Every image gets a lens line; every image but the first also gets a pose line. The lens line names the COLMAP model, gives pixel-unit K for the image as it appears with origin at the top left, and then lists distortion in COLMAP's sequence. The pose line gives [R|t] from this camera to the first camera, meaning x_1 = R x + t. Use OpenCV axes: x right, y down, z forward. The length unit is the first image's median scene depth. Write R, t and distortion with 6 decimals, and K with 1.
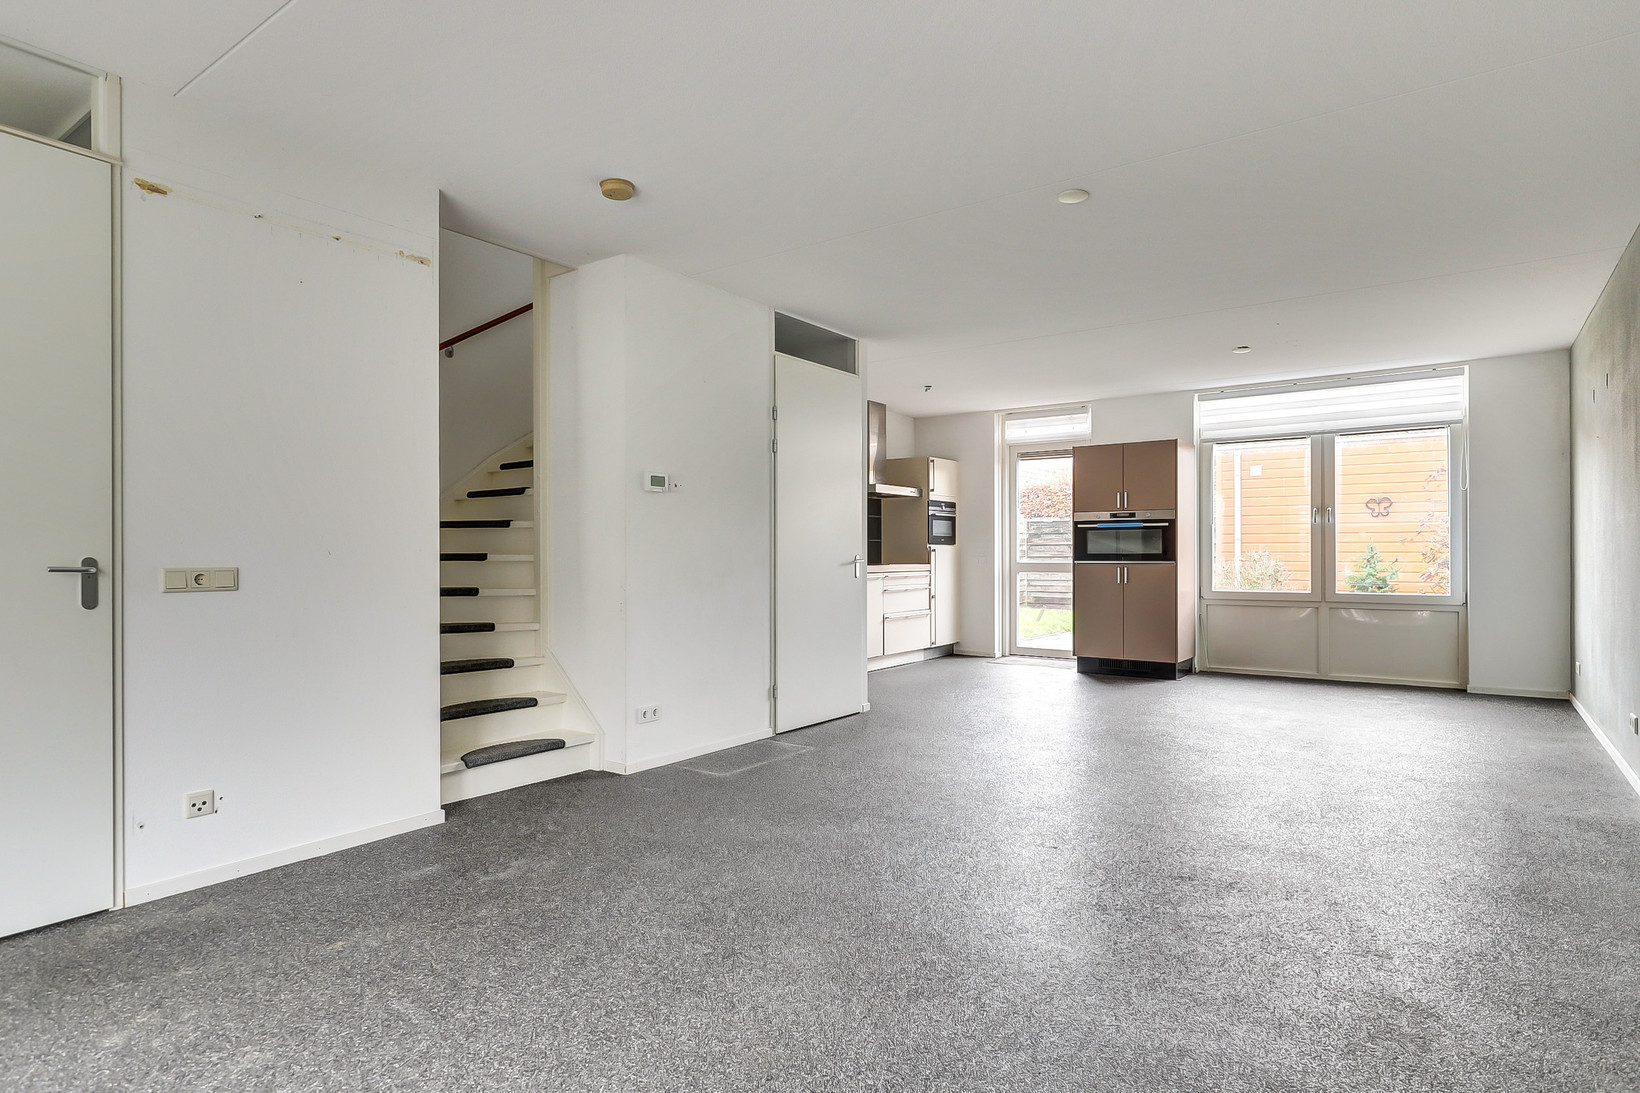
lens RADIAL K [[881.8, 0, 818.3], [0, 881.8, 556.4], [0, 0, 1]] dist [-0.004579, -0.001069]
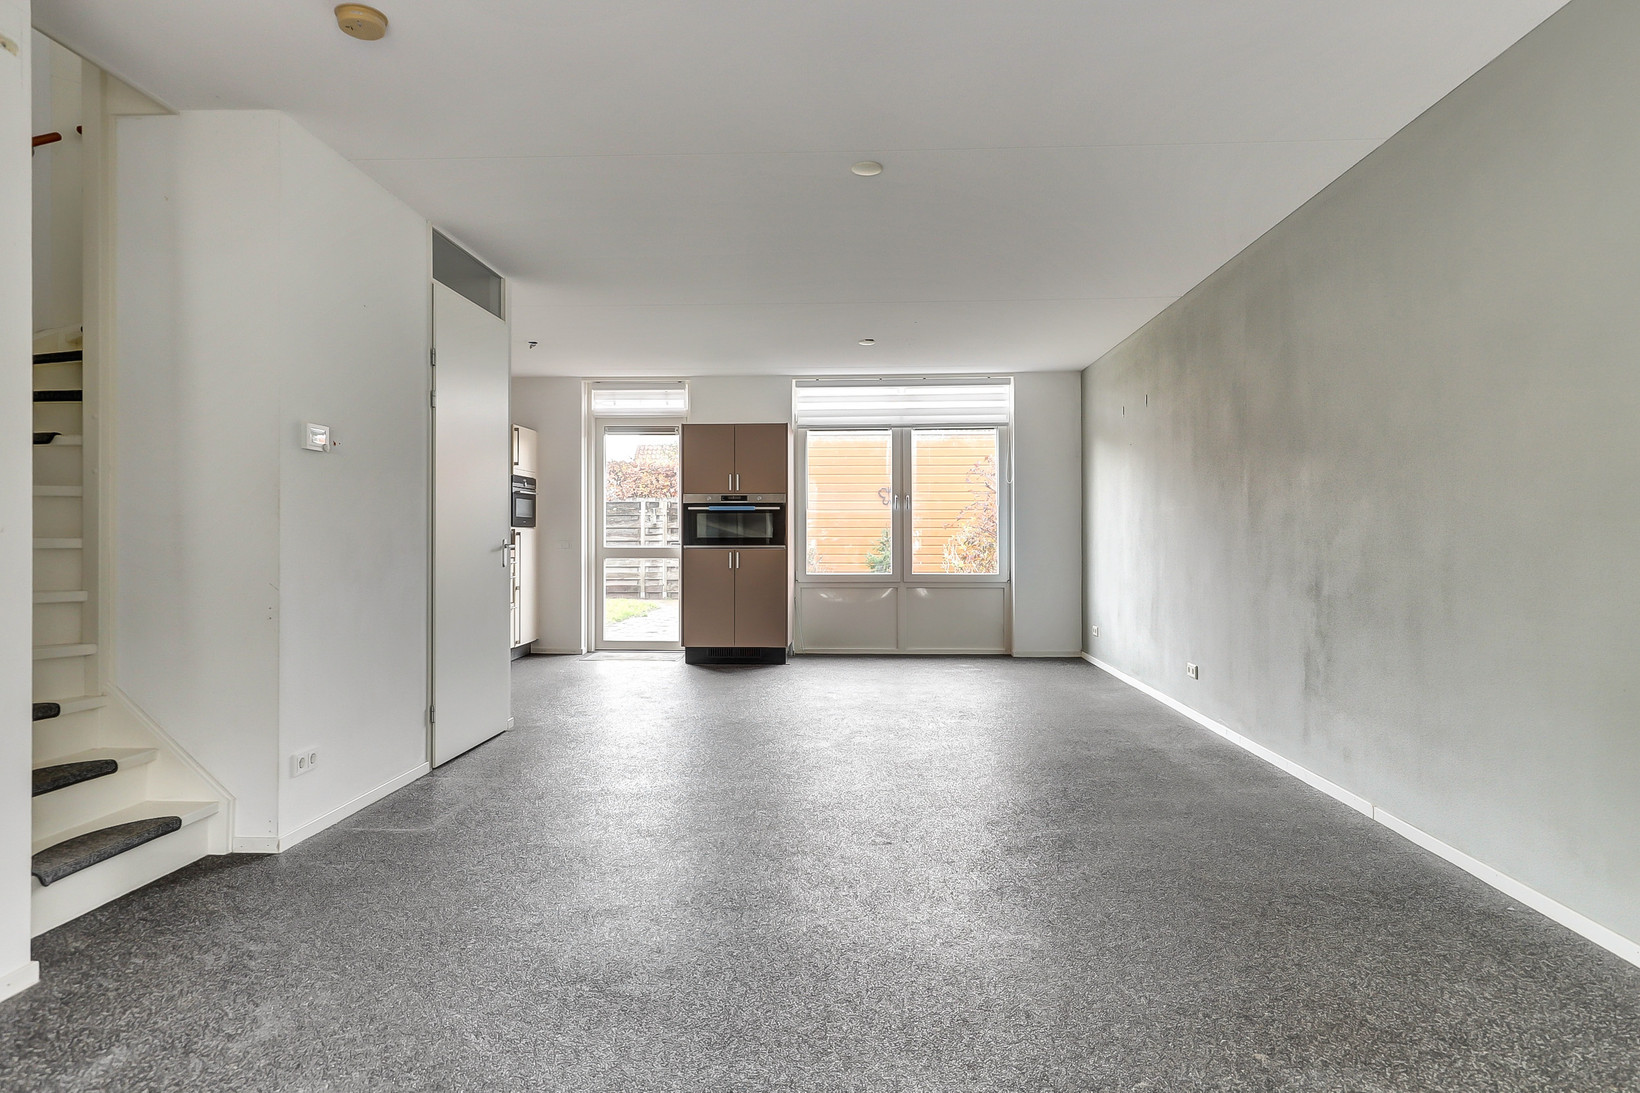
lens RADIAL K [[958.2, 0, 820.8], [0, 958.2, 531.9], [0, 0, 1]] dist [0.003628, 0.000638]
pose [[0.835177, 0.003744, 0.549969, -0.156932], [0.001627, 0.999956, -0.009278, 0.000477], [-0.549979, 0.008643, 0.835133, 0.070458]]
